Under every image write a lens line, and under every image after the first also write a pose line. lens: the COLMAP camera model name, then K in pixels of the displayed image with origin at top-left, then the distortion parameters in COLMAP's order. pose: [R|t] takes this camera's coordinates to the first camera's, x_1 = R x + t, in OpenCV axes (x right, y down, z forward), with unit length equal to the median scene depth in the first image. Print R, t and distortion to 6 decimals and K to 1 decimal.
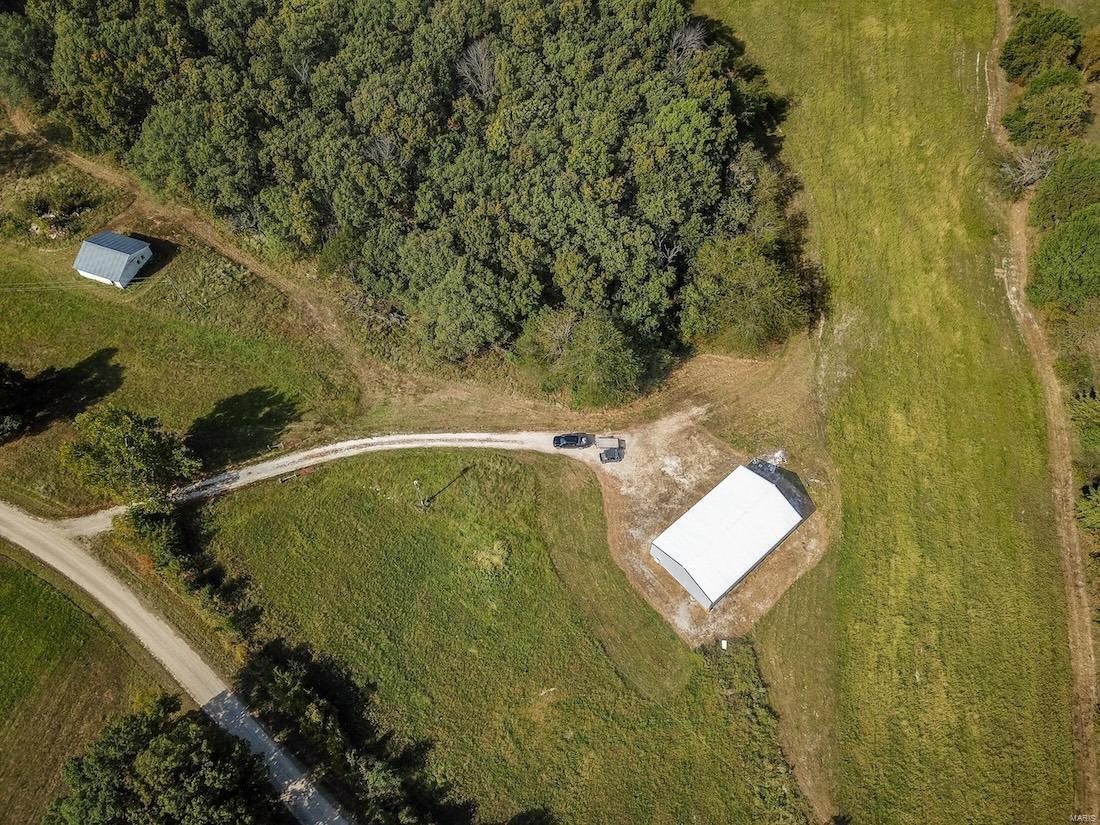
lens RADIAL K [[815.4, 0, 550.0], [0, 815.4, 412.5], [0, 0, 1]] dist [0.004360, -0.002202]
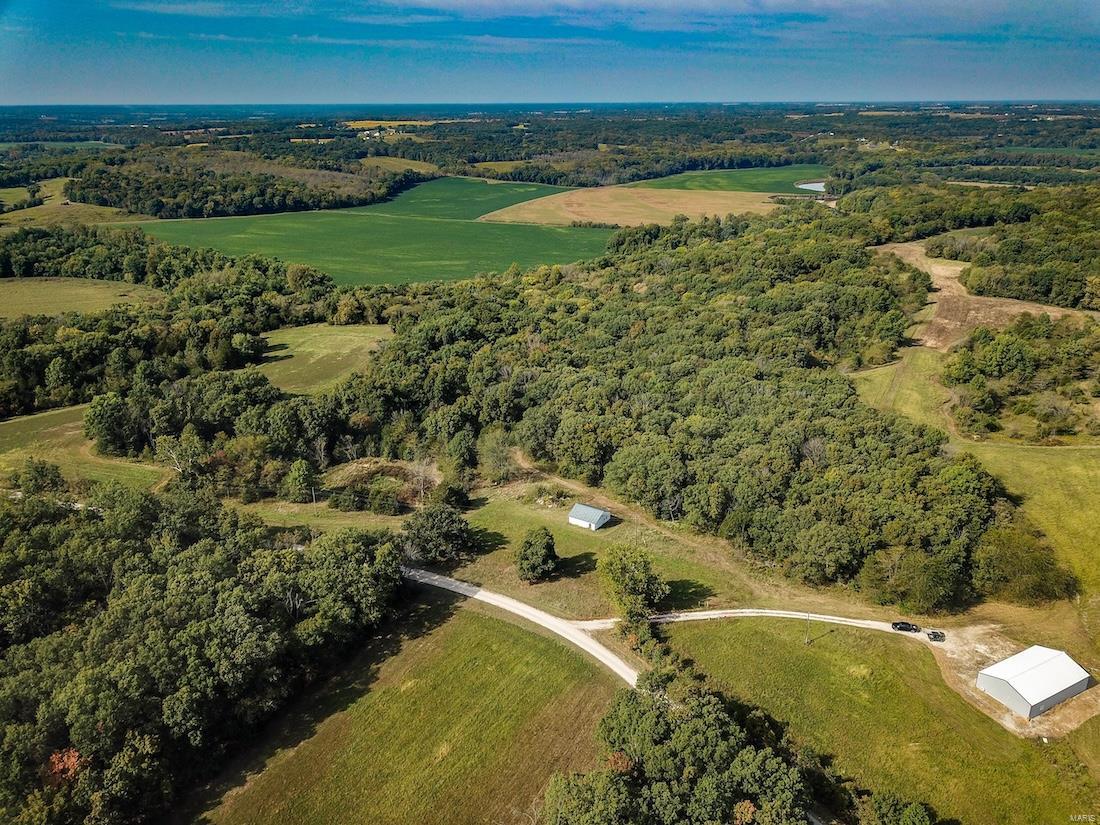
lens RADIAL K [[831.8, 0, 550.0], [0, 831.8, 412.5], [0, 0, 1]] dist [0.009024, -0.009526]
pose [[0.972716, 0.069208, -0.221434, -0.292488], [-0.191808, 0.776837, -0.599778, 0.762120], [0.130509, 0.625887, 0.768917, -0.487871]]
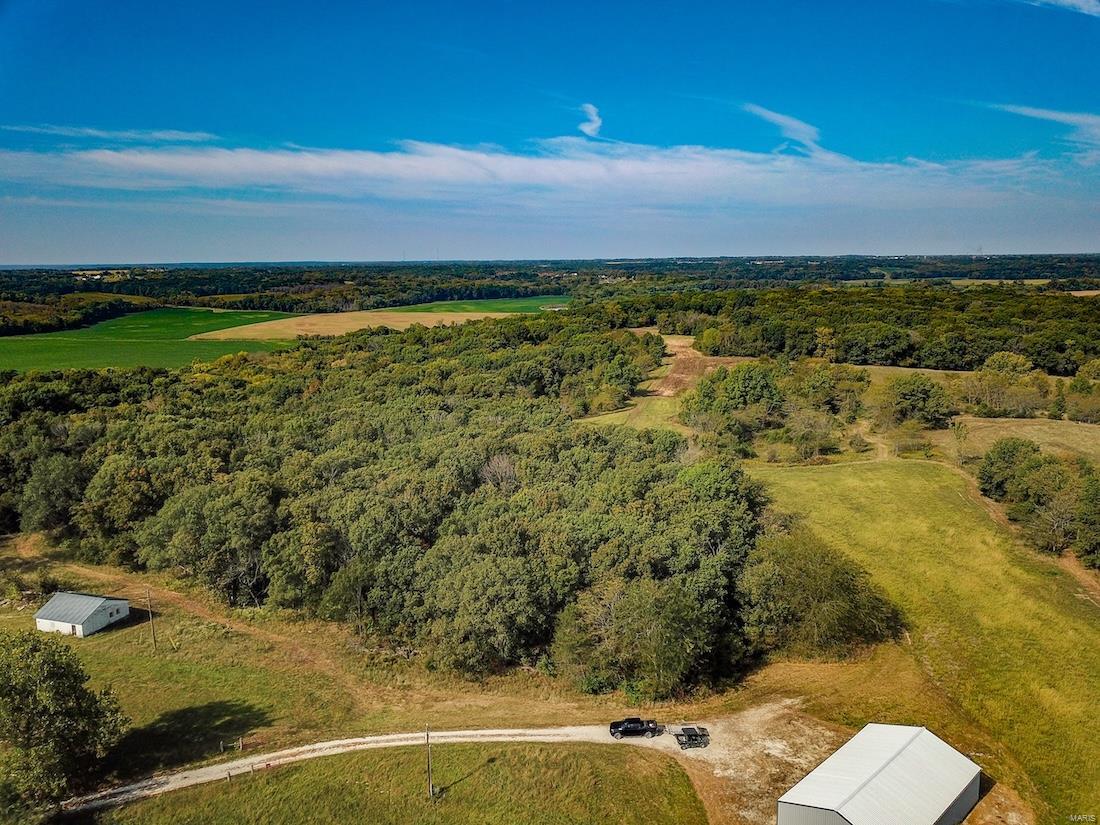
lens RADIAL K [[831.8, 0, 550.0], [0, 831.8, 412.5], [0, 0, 1]] dist [0.009024, -0.009526]
pose [[0.999139, -0.023018, 0.034521, -0.070390], [0.041126, 0.659652, -0.750445, 0.412031], [-0.005498, 0.751218, 0.660031, 0.282927]]
